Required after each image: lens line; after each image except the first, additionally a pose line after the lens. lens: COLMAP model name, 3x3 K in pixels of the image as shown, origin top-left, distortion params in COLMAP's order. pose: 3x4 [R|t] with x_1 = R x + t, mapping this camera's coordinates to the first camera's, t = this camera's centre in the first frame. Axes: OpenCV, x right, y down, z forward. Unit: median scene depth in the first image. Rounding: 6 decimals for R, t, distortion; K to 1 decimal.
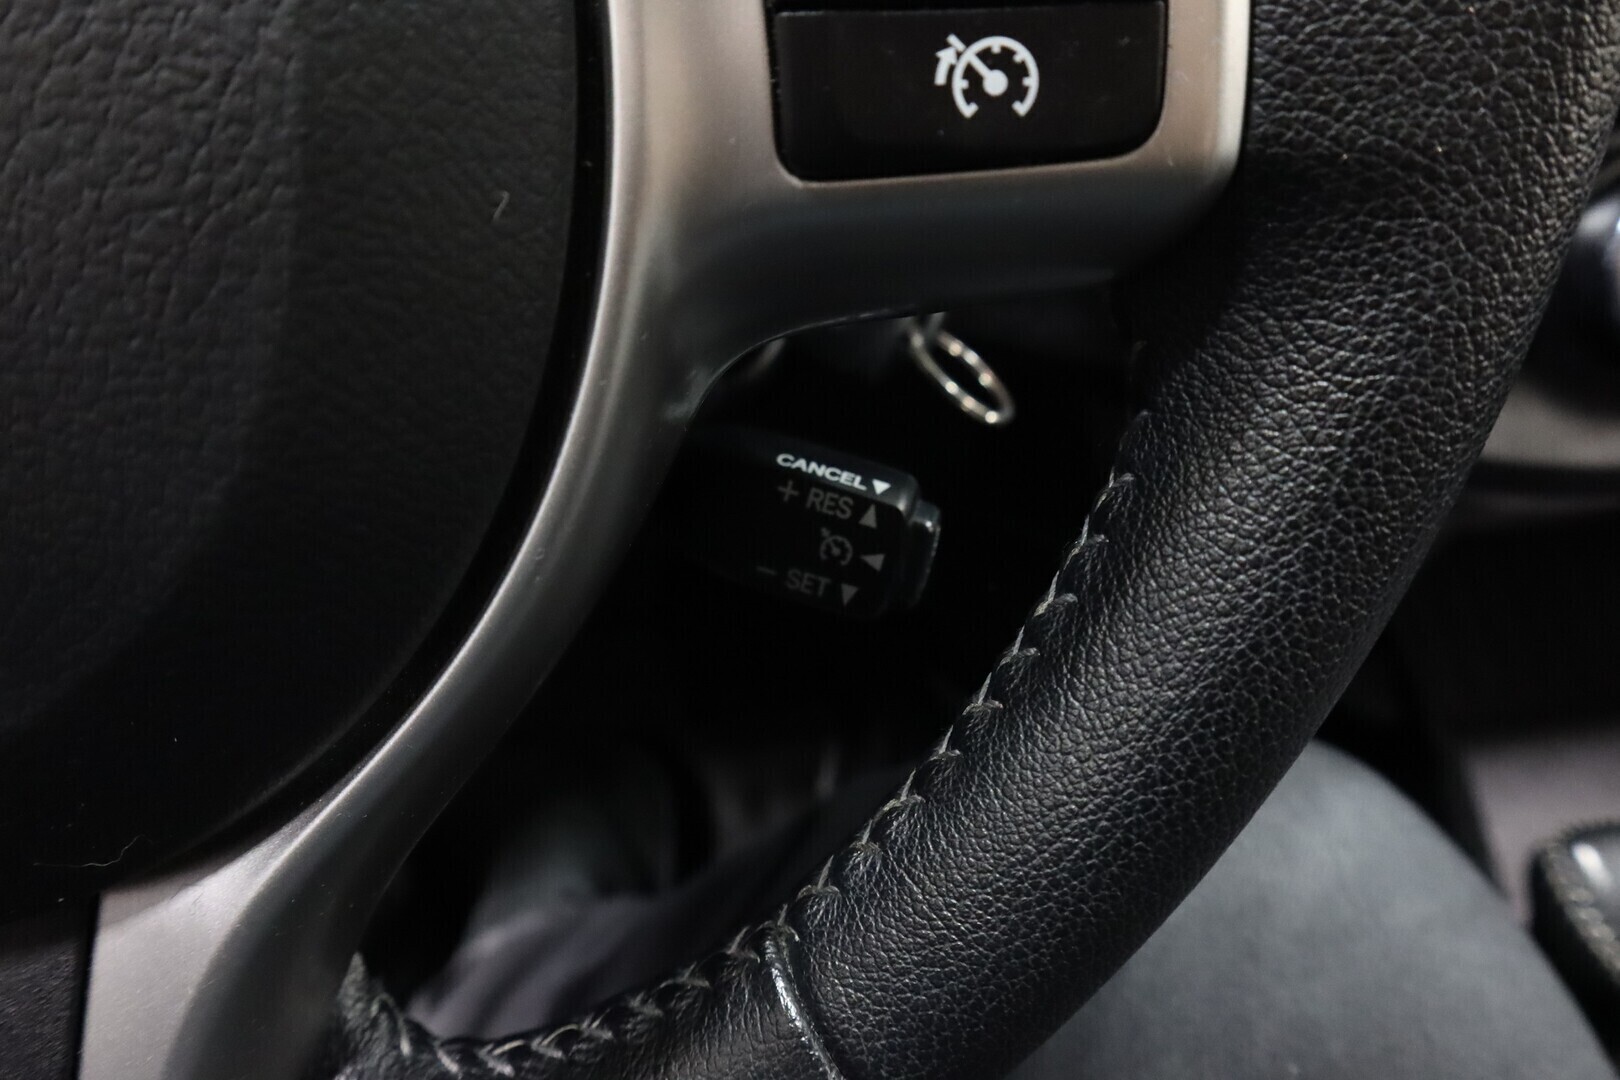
lens RADIAL K [[1098.6, 0, 810.2], [0, 1098.6, 540.6], [0, 0, 1]] dist [-0.002768, 0.001681]
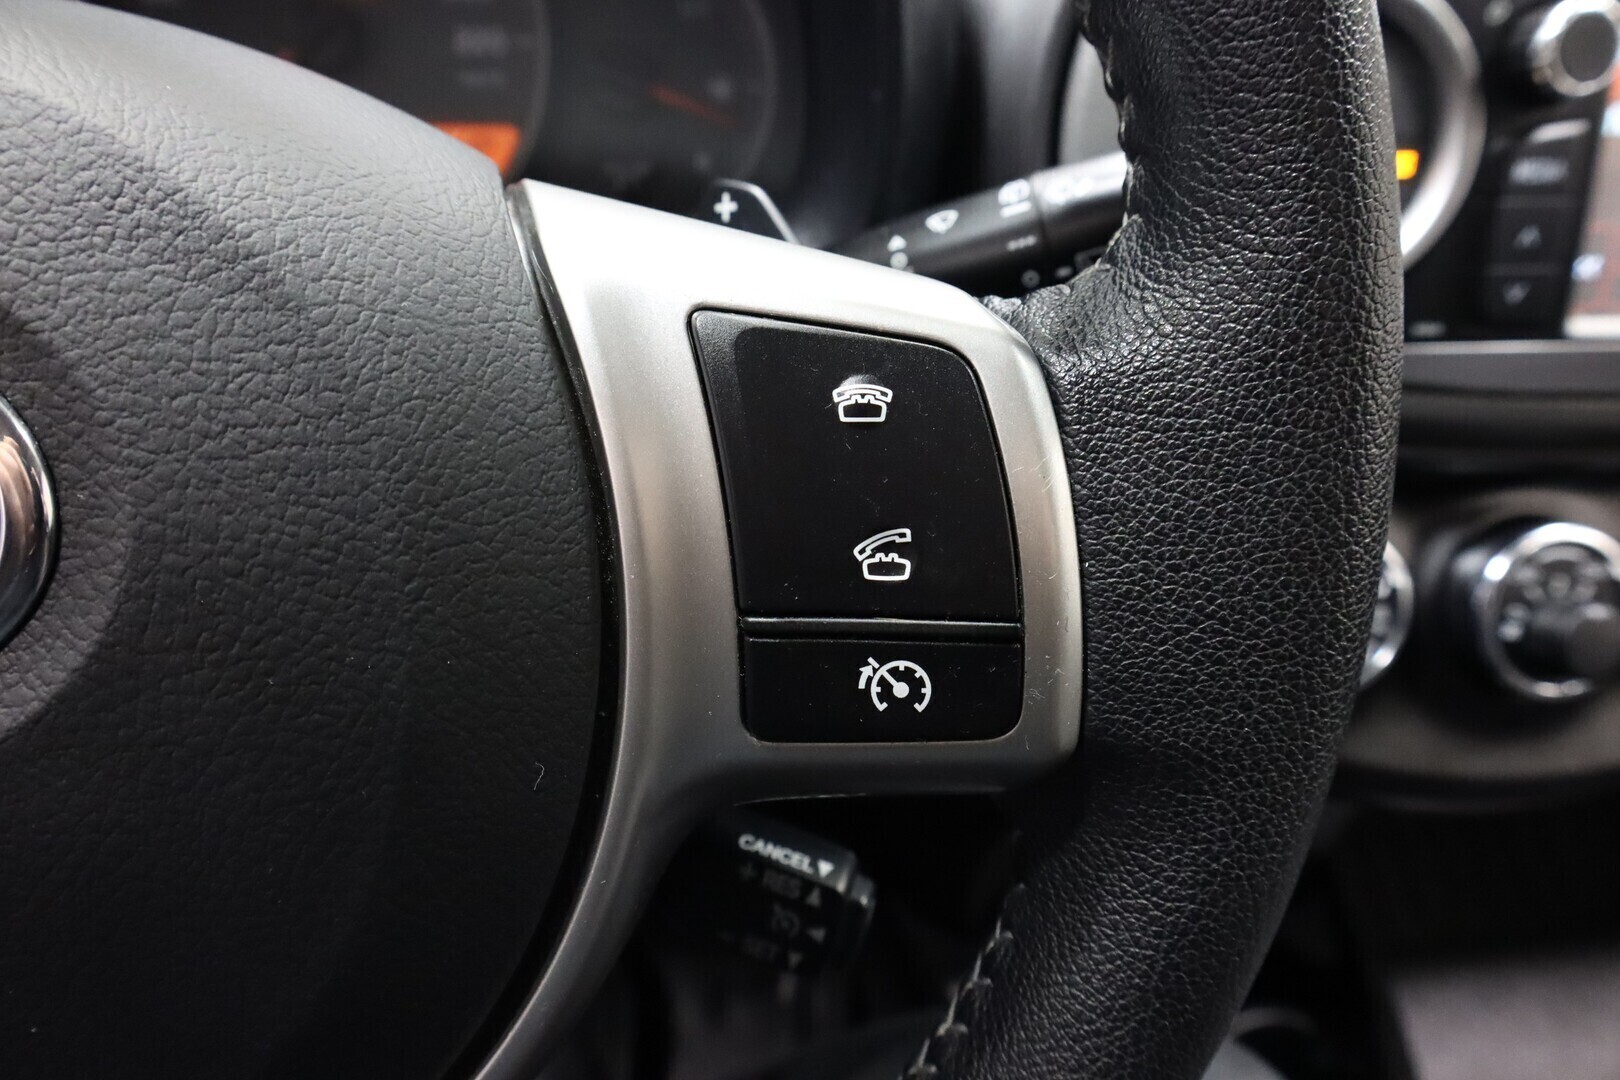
lens RADIAL K [[1098.6, 0, 810.3], [0, 1098.6, 539.2], [0, 0, 1]] dist [-0.002768, 0.001681]
pose [[0.998946, 0.043205, 0.015501, 0.023297], [-0.040689, 0.989784, -0.136645, -0.397752], [-0.021246, 0.135870, 0.990499, -0.388661]]
